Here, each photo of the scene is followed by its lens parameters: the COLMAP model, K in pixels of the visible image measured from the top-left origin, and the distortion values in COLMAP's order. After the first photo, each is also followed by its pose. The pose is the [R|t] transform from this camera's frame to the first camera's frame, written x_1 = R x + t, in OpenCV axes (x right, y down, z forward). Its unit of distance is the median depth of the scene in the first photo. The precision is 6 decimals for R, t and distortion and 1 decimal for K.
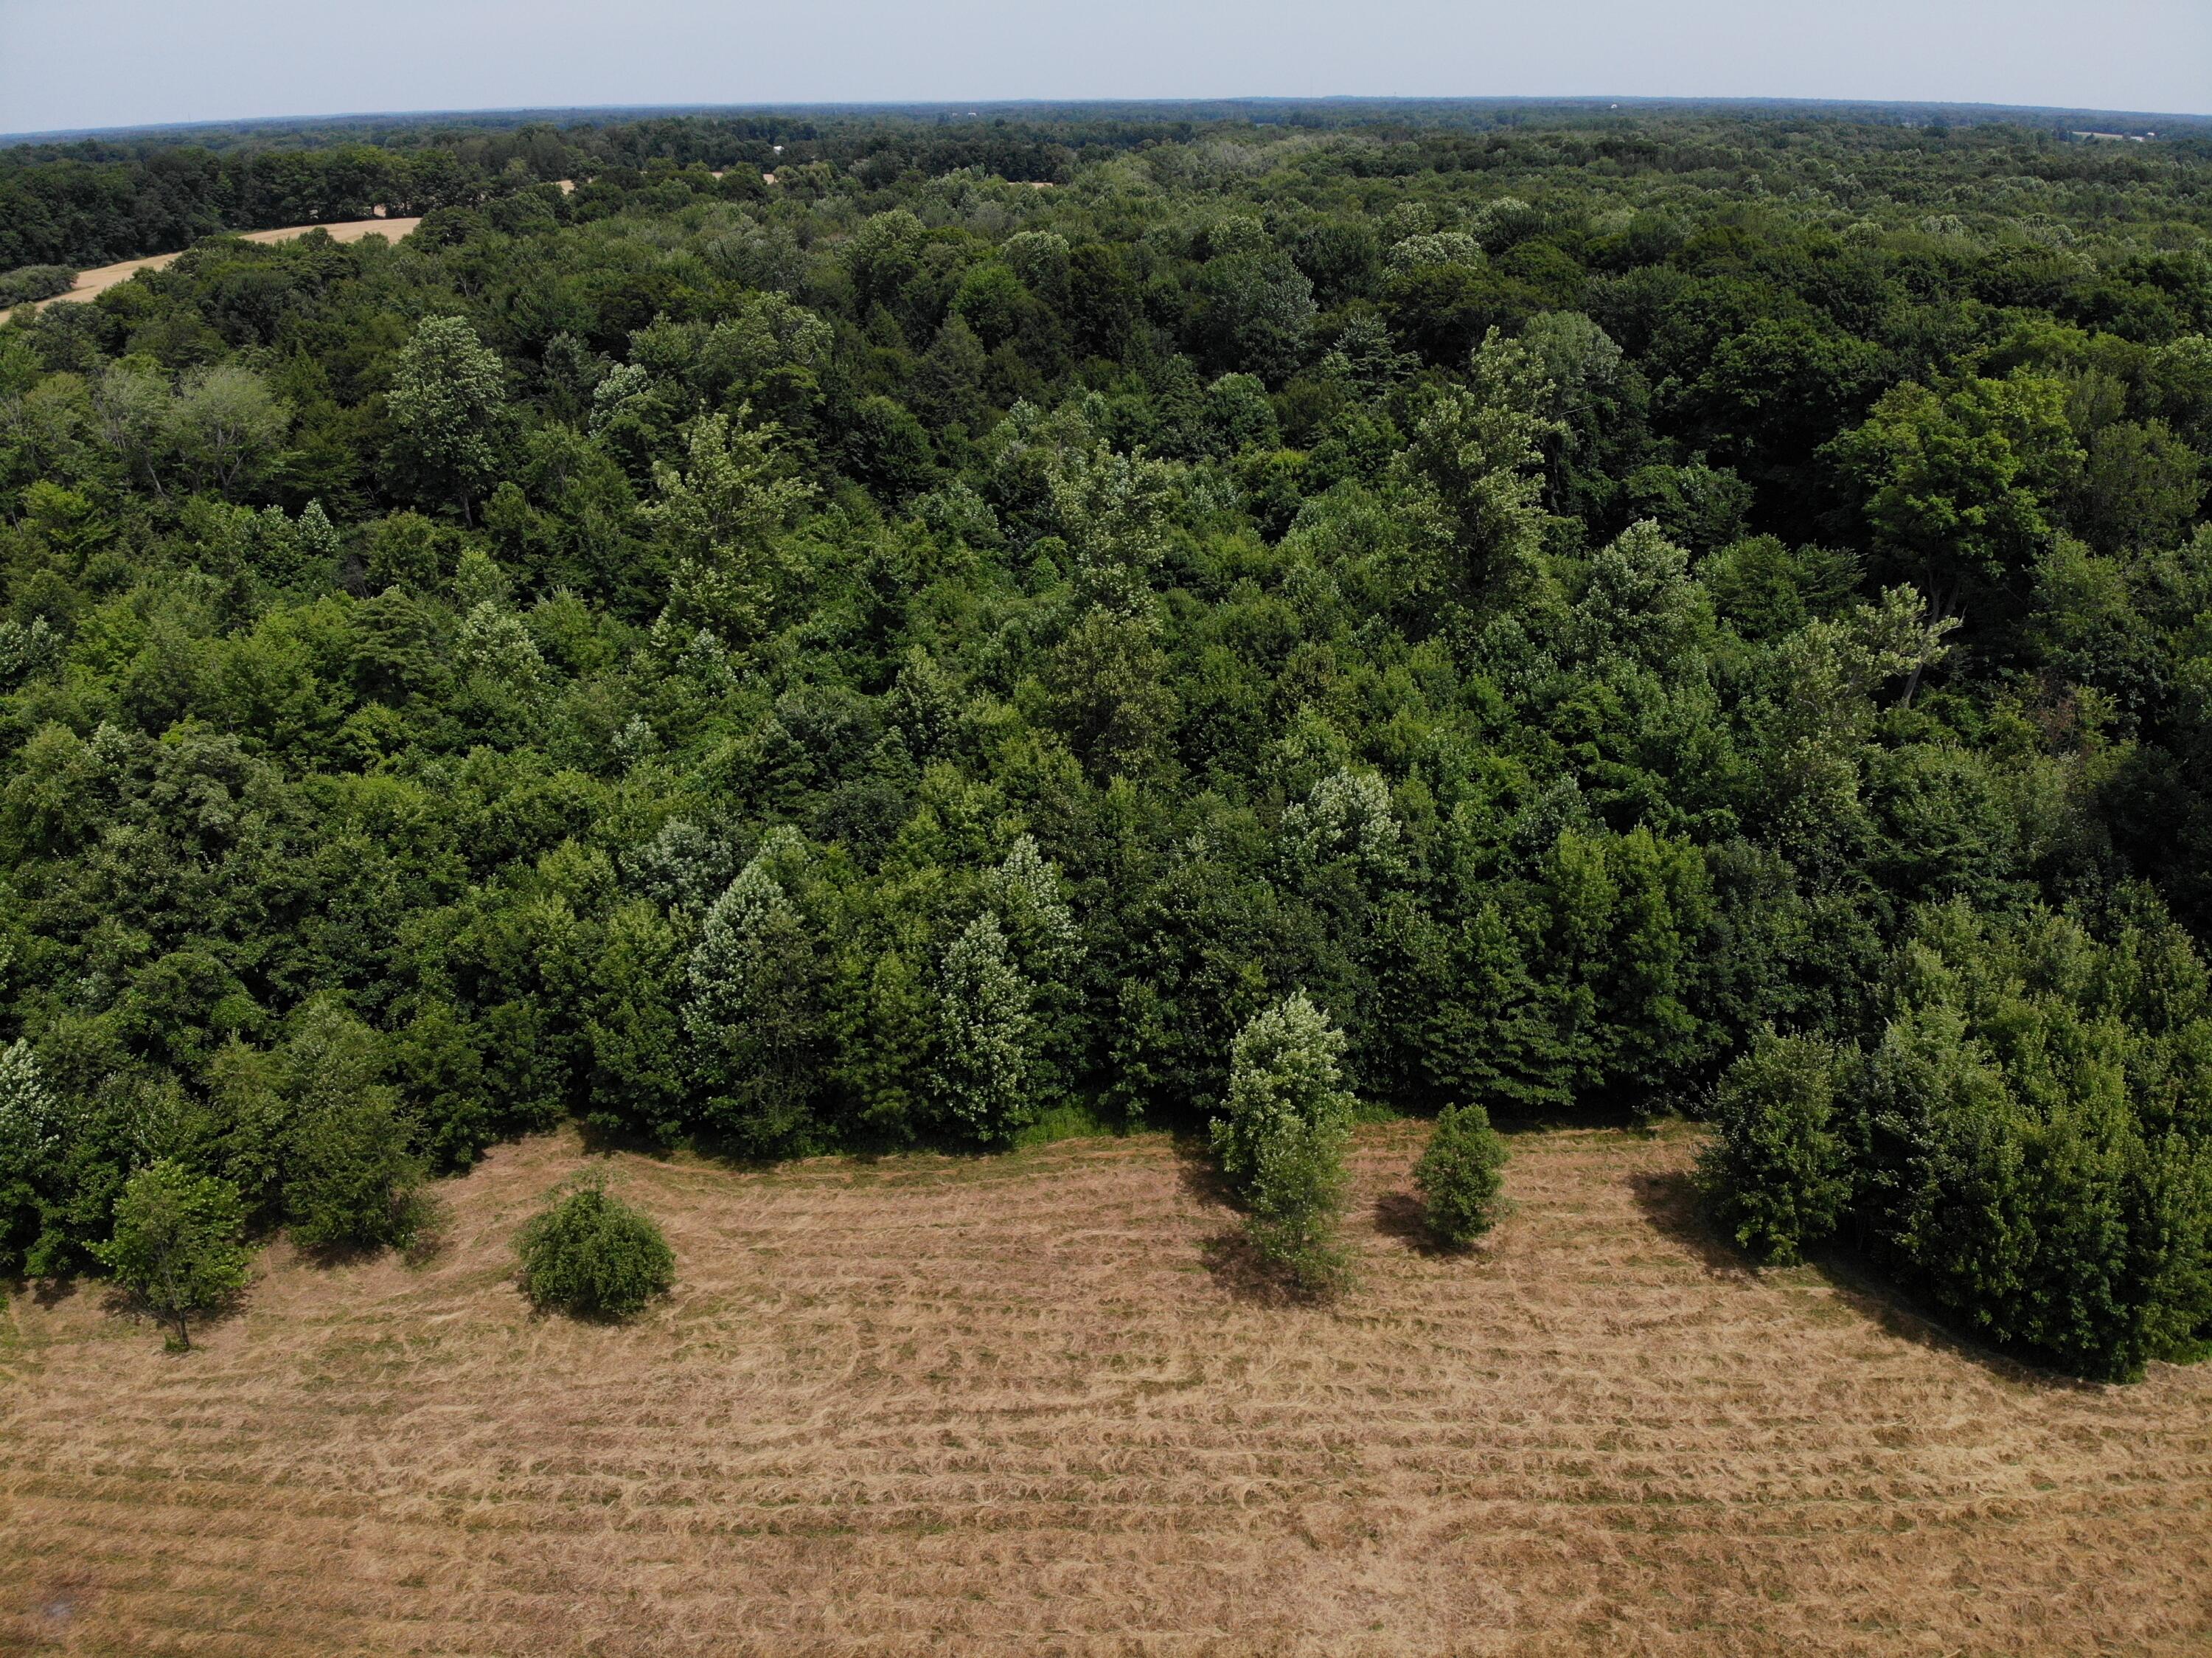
lens RADIAL K [[1626.6, 0, 1096.2], [0, 1626.6, 852.4], [0, 0, 1]] dist [0.040659, -0.132238]
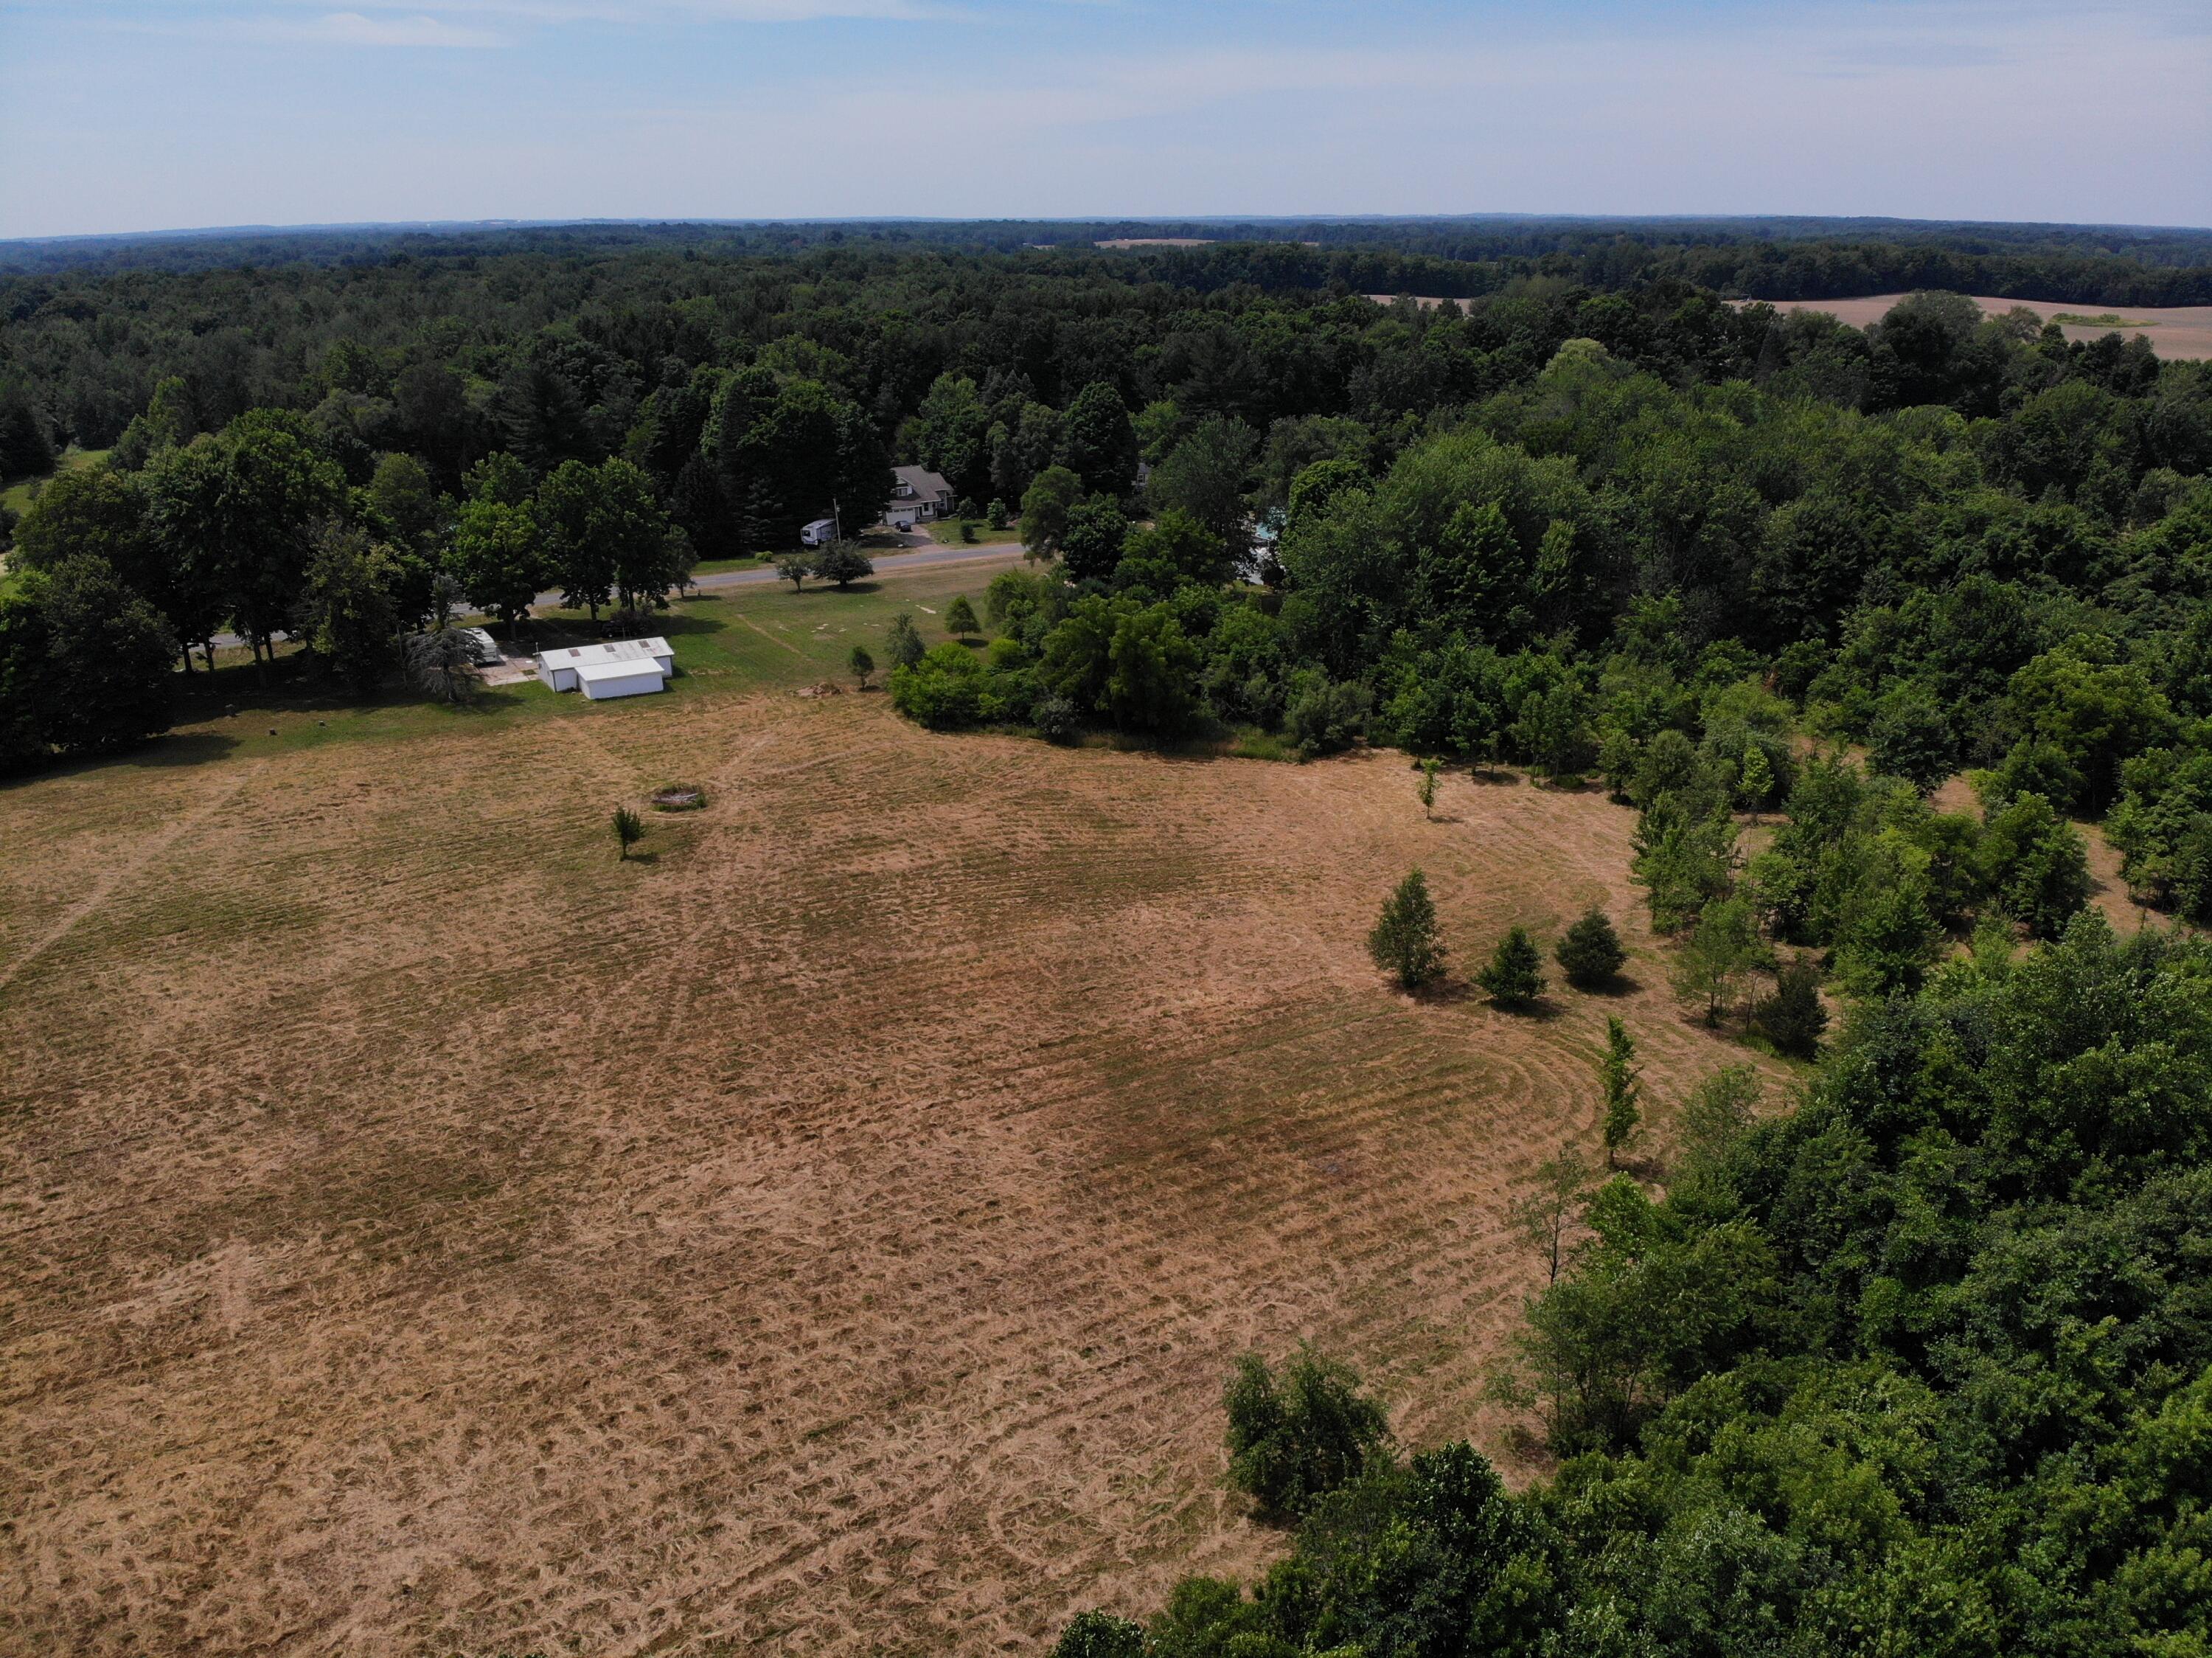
lens RADIAL K [[1626.6, 0, 1117.4], [0, 1626.6, 825.4], [0, 0, 1]] dist [0.040659, -0.132238]
pose [[-0.862091, 0.190831, -0.469449, 0.062789], [-0.199263, 0.724109, 0.660273, -0.251913], [0.465933, 0.662760, -0.586222, 0.545323]]
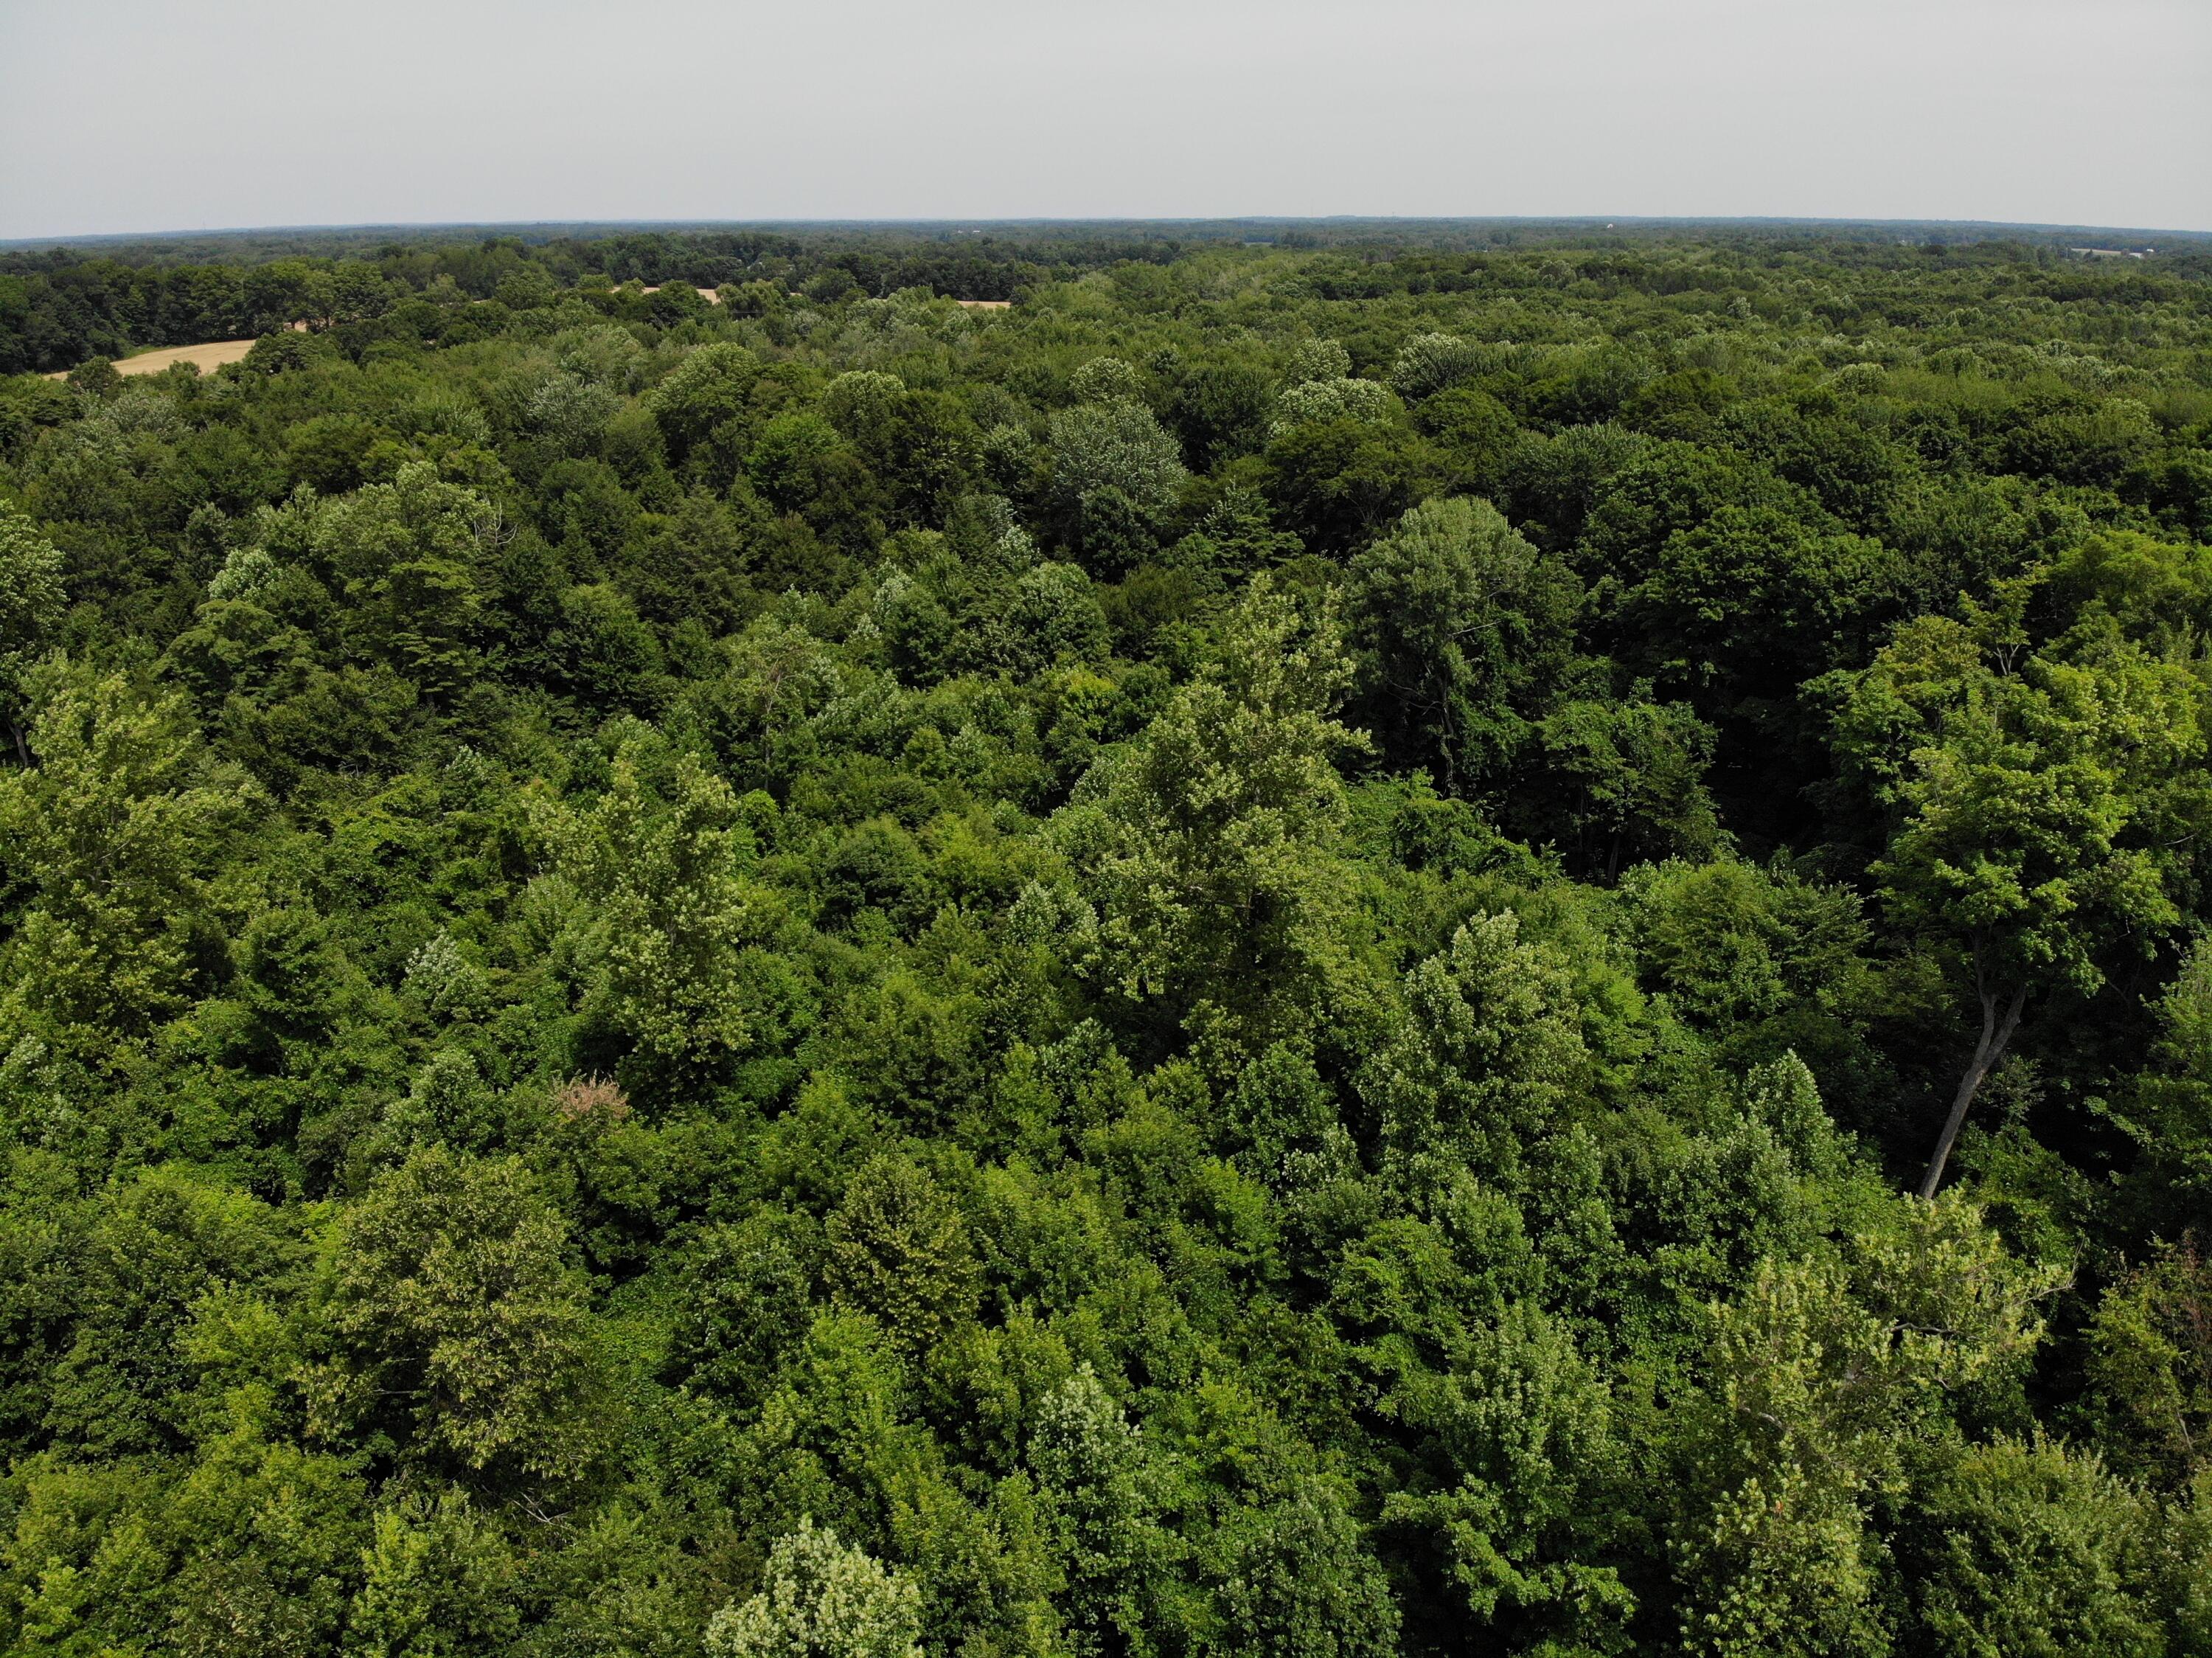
lens RADIAL K [[1626.6, 0, 1117.7], [0, 1626.6, 838.2], [0, 0, 1]] dist [0.040659, -0.132238]
pose [[0.999984, 0.003990, 0.004092, 0.125905], [-0.003694, 0.997541, -0.069989, -0.120118], [-0.004361, 0.069972, 0.997539, 0.261899]]
